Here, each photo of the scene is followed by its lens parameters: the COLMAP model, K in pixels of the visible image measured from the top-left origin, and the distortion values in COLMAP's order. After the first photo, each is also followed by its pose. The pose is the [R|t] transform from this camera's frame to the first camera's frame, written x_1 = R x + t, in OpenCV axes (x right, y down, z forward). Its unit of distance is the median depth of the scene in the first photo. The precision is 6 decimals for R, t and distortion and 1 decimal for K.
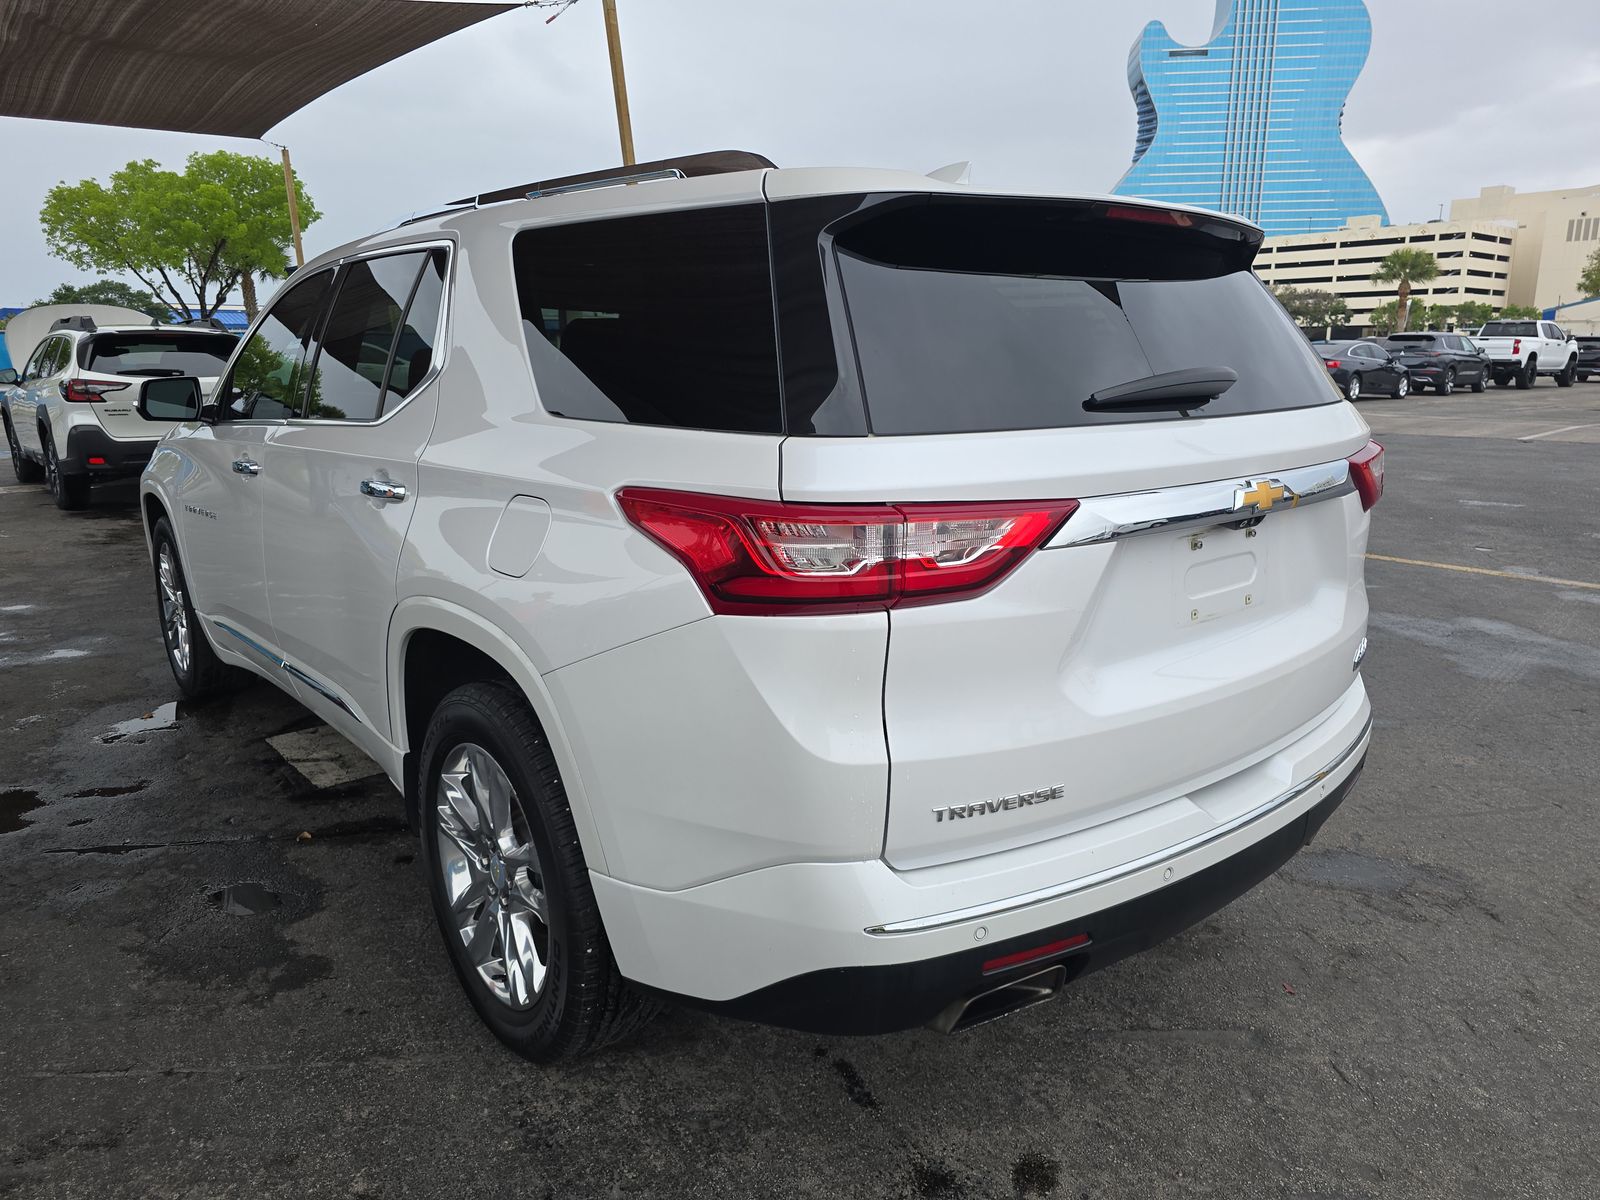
lens RADIAL K [[1069.8, 0, 800.0], [0, 1069.8, 600.0], [0, 0, 1]] dist [0.020817, -0.000231]
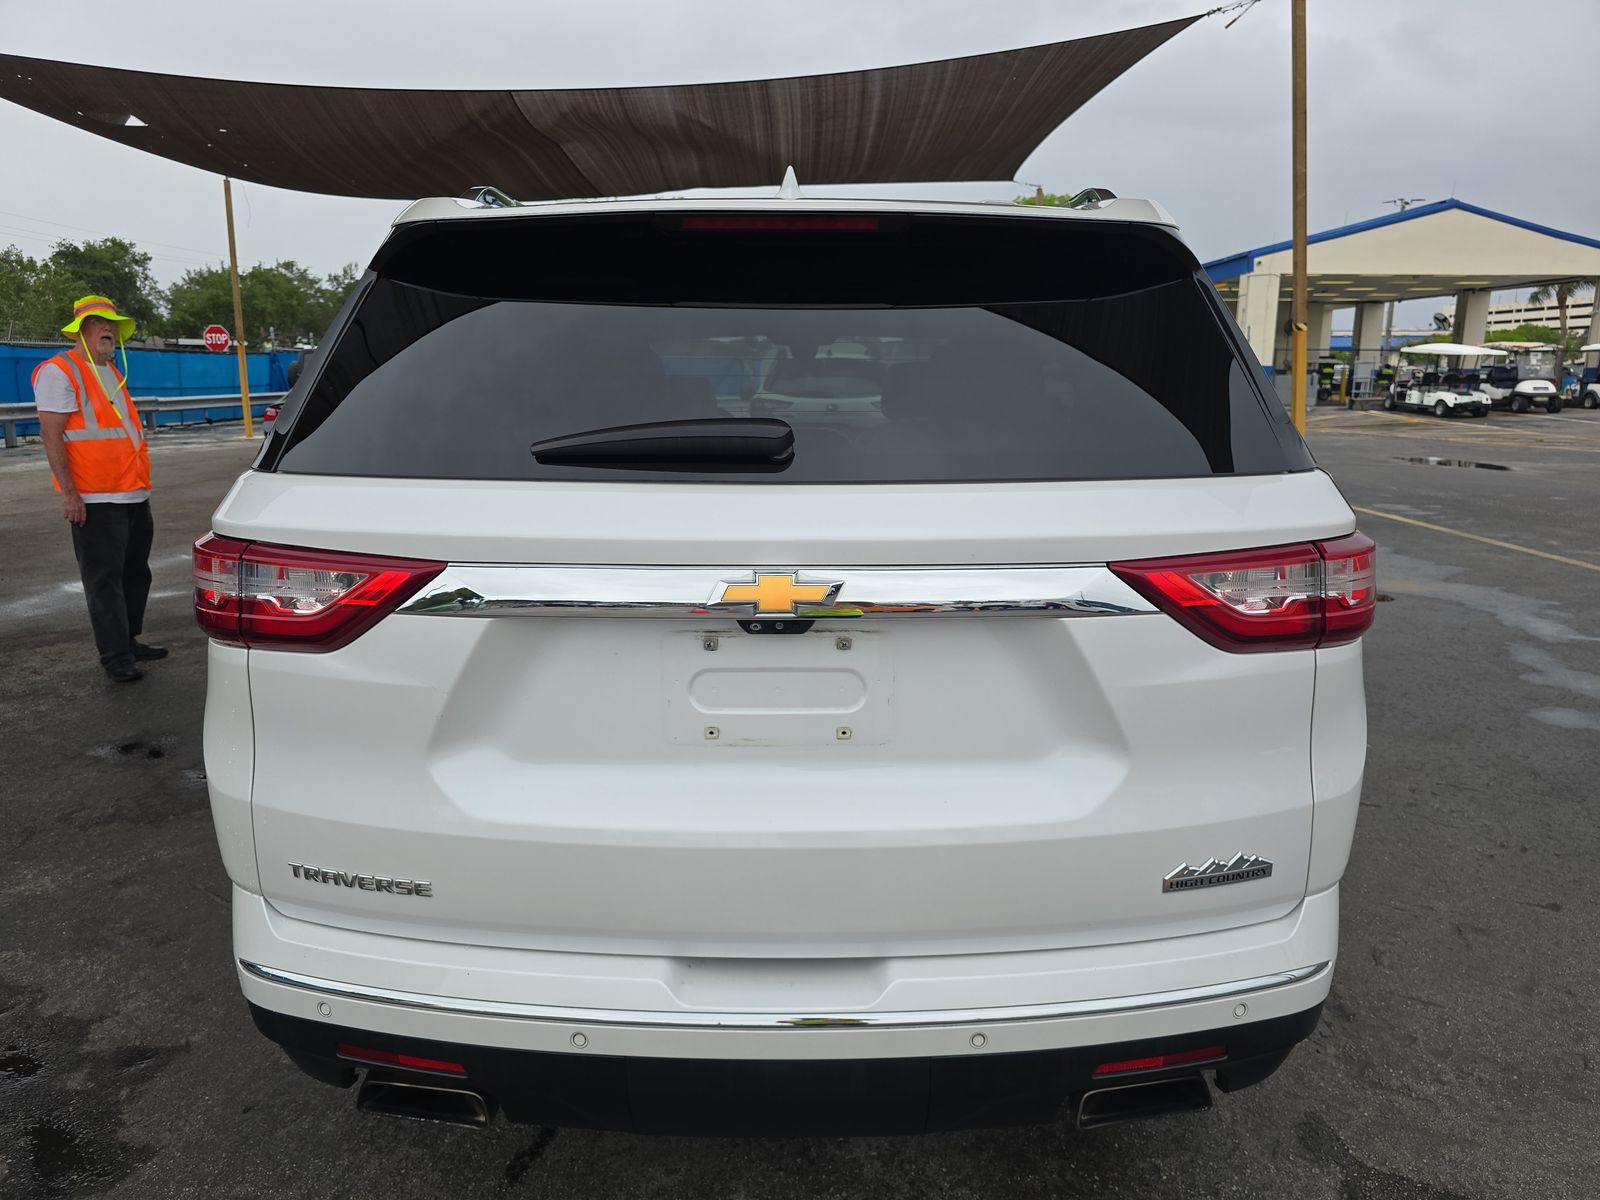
lens RADIAL K [[1068.1, 0, 800.0], [0, 1068.1, 600.0], [0, 0, 1]] dist [0.048981, 0.000678]
pose [[0.745579, 0.129502, -0.653713, 0.988737], [-0.137920, 0.989685, 0.038757, -0.130560], [0.651989, 0.061264, 0.755749, 0.495392]]
